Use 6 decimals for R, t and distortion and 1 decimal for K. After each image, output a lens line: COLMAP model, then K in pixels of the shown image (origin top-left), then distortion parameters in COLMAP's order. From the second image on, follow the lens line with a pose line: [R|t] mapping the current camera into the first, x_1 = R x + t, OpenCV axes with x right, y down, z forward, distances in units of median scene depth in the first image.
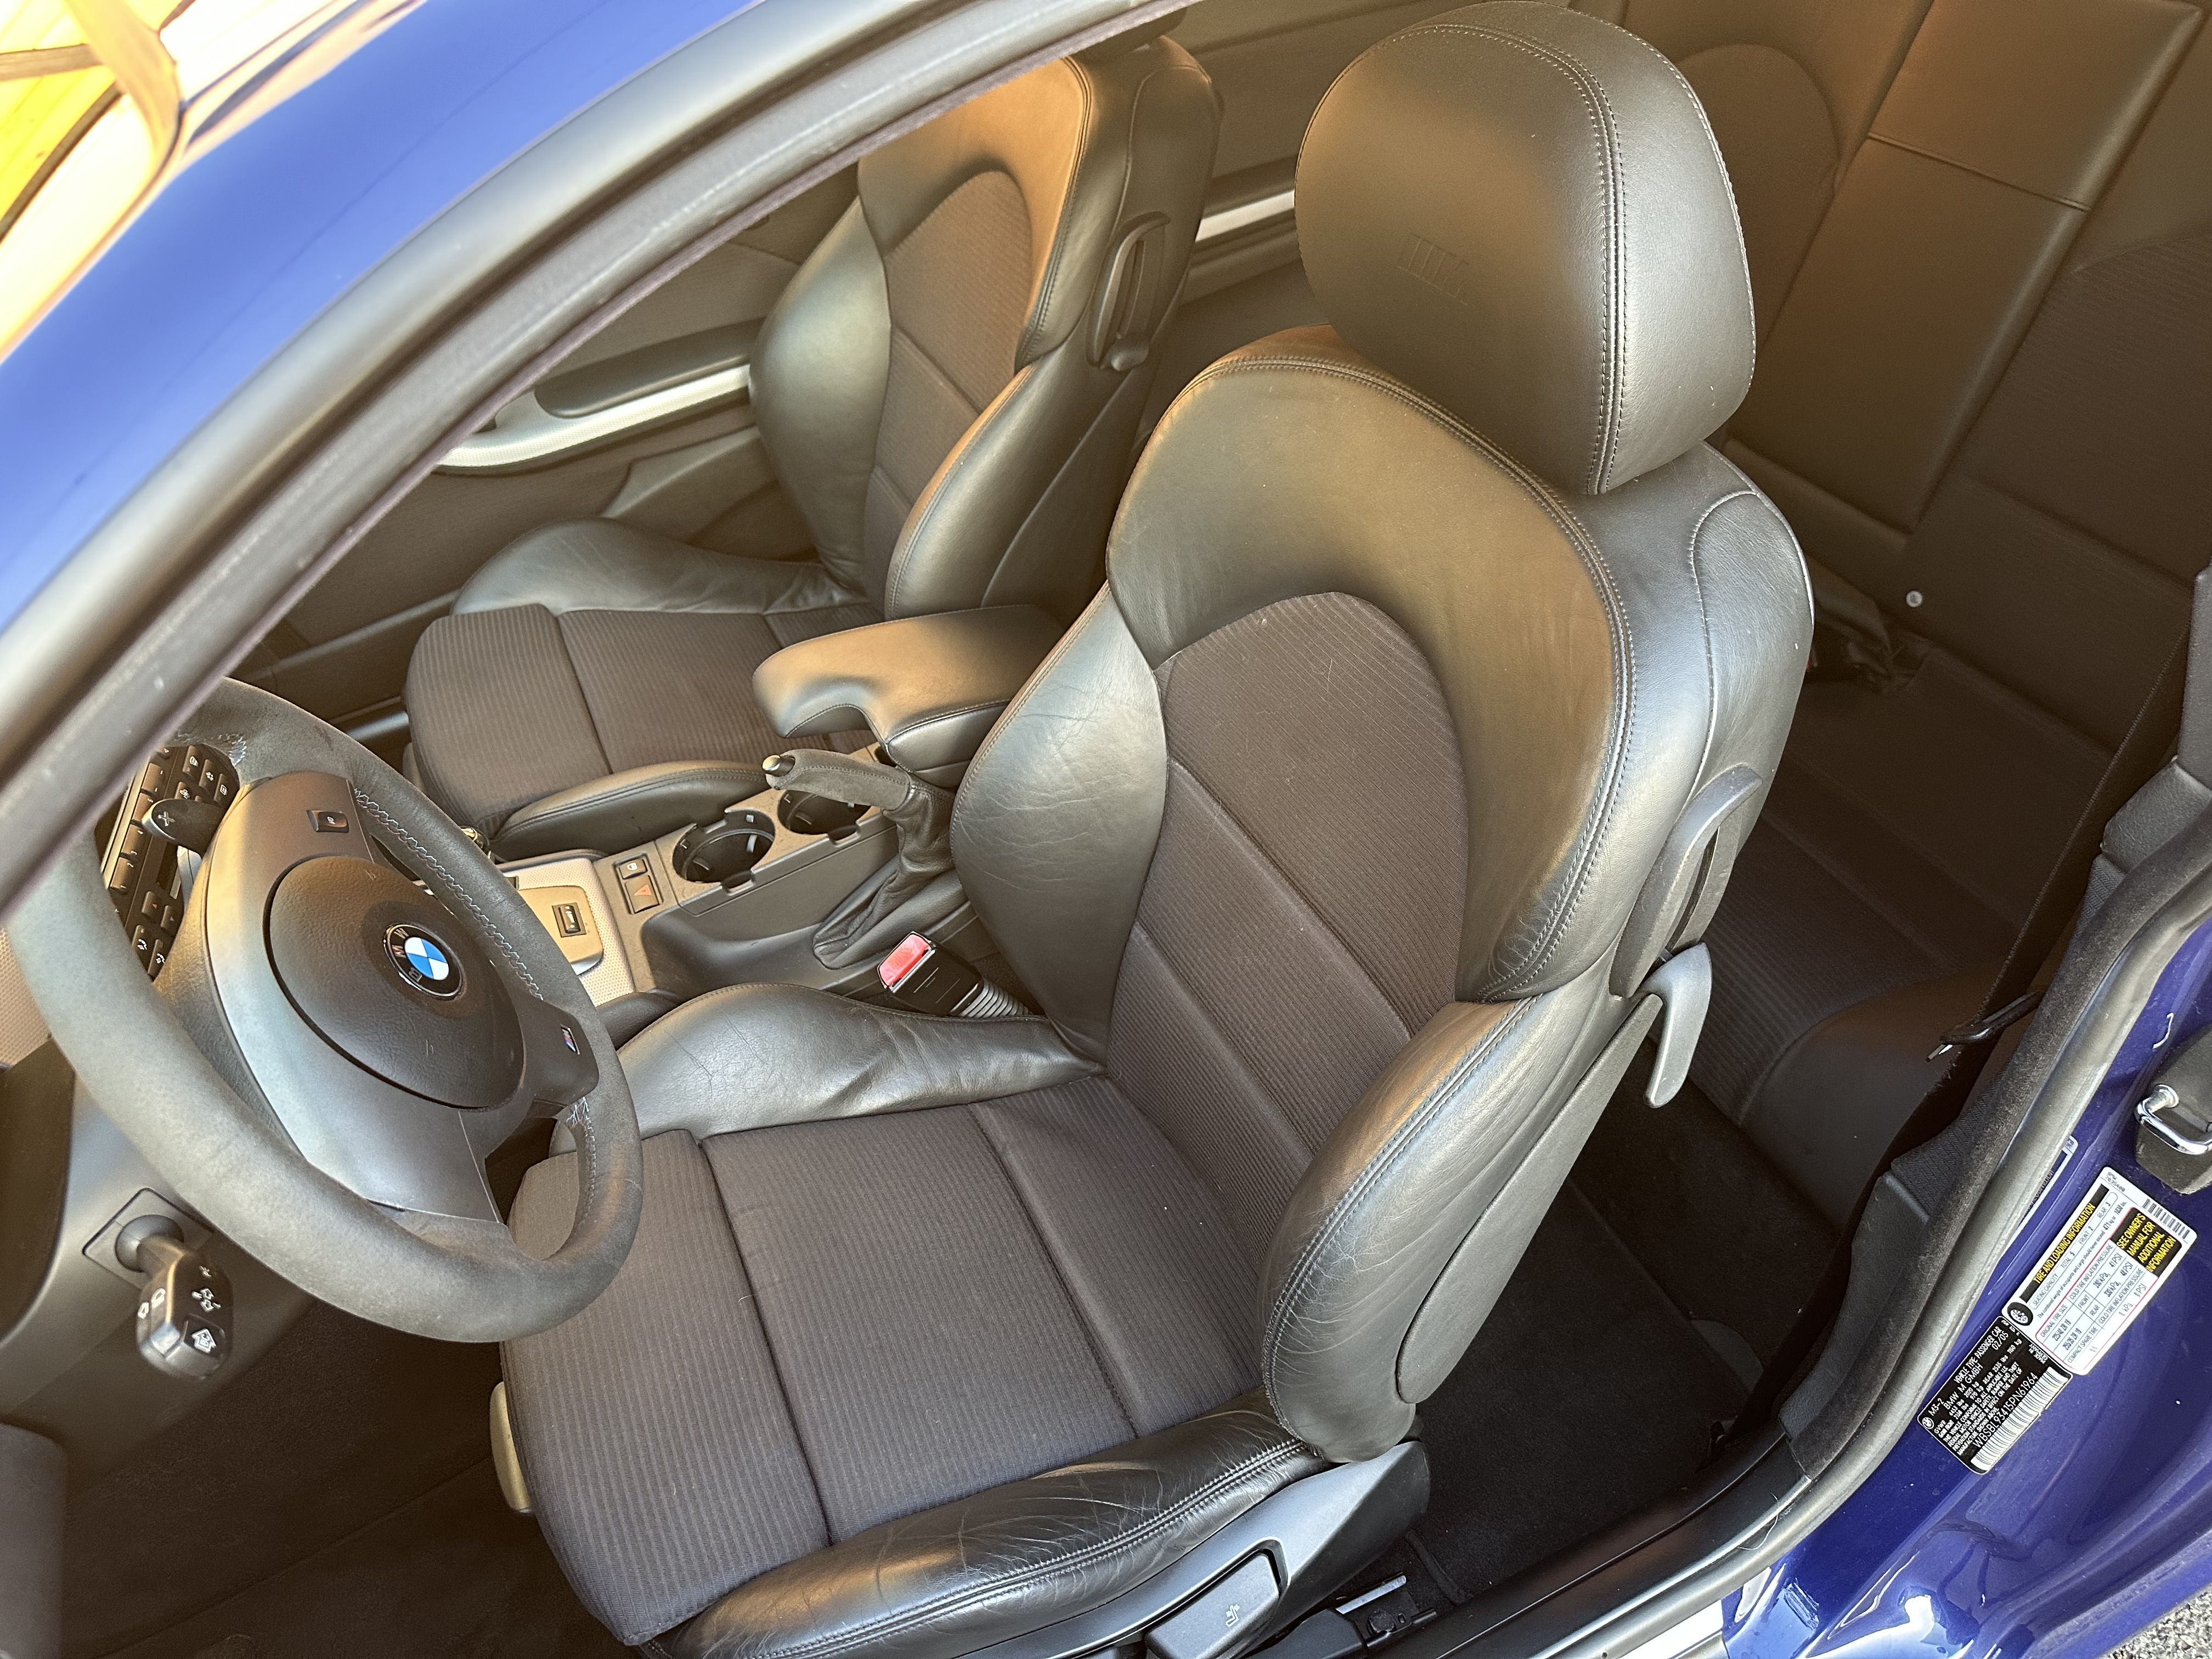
lens RADIAL K [[1586.9, 0, 1079.5], [0, 1586.9, 844.2], [0, 0, 1]] dist [0.088168, -0.097044]
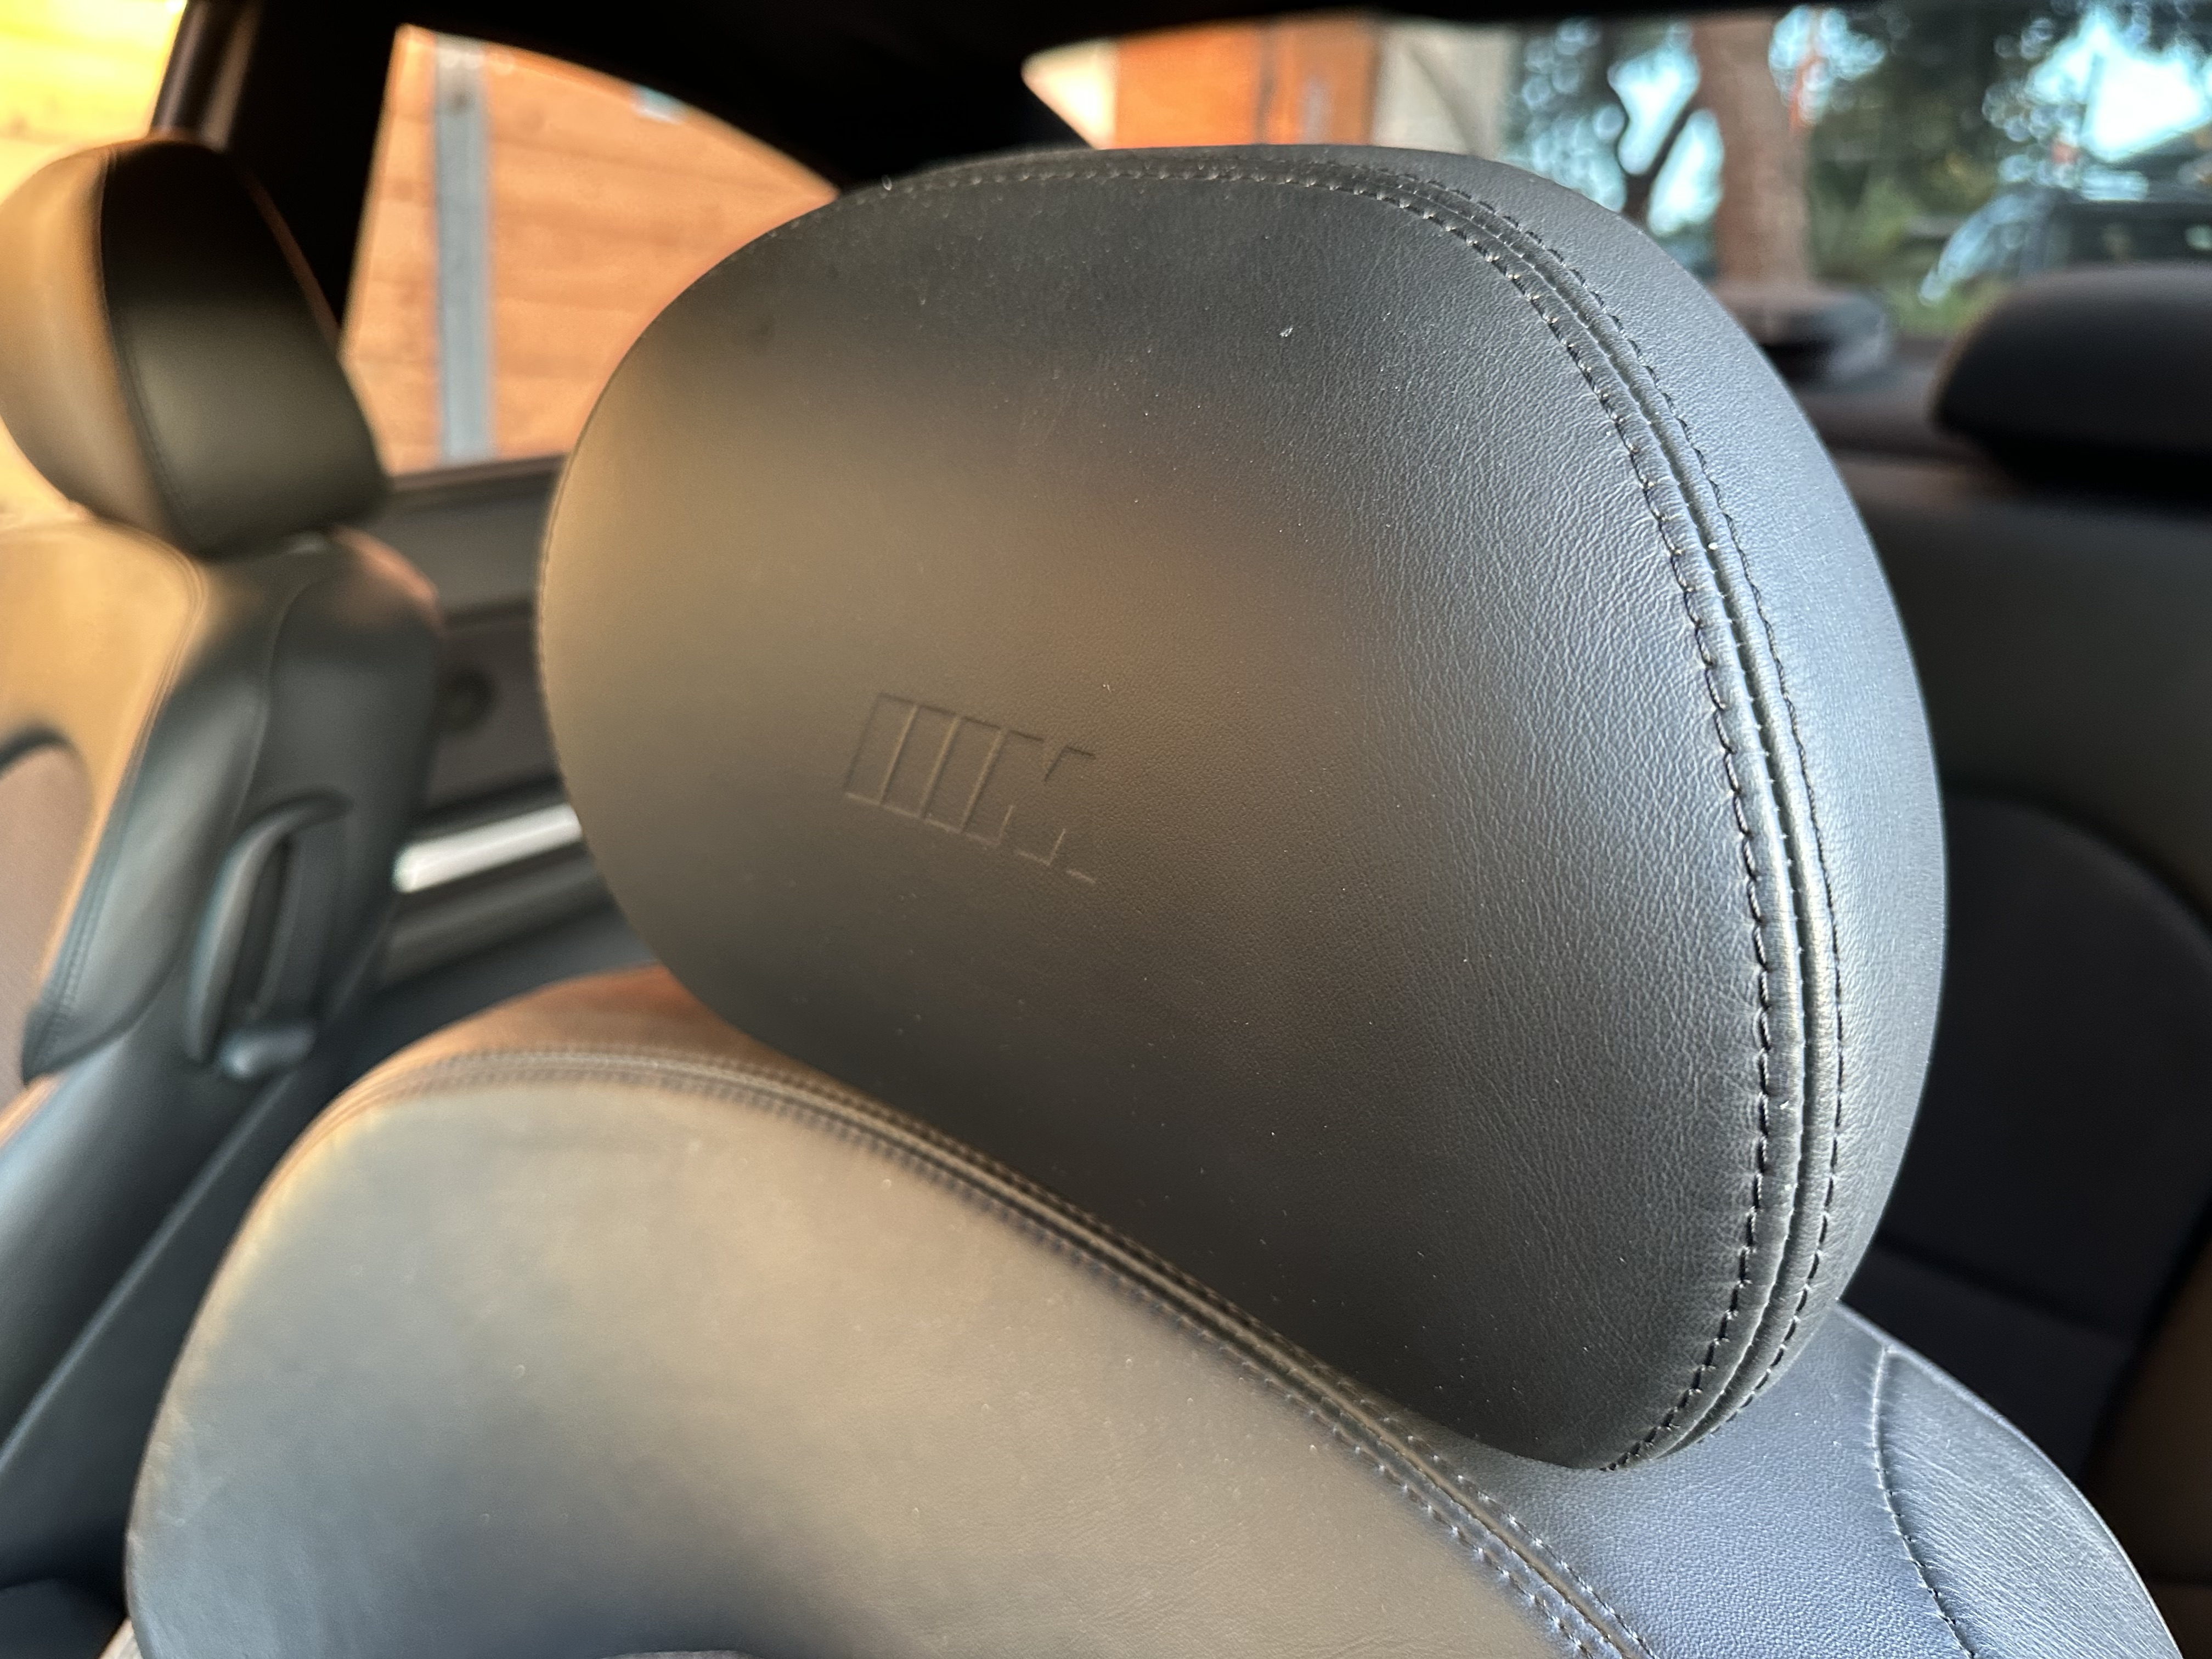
lens RADIAL K [[1654.2, 0, 1047.2], [0, 1654.2, 827.8], [0, 0, 1]] dist [0.007538, 0.002471]
pose [[0.930470, -0.018711, 0.365891, 0.082727], [0.159855, 0.919350, -0.359503, -0.165883], [-0.329655, 0.392996, 0.858418, 0.520064]]
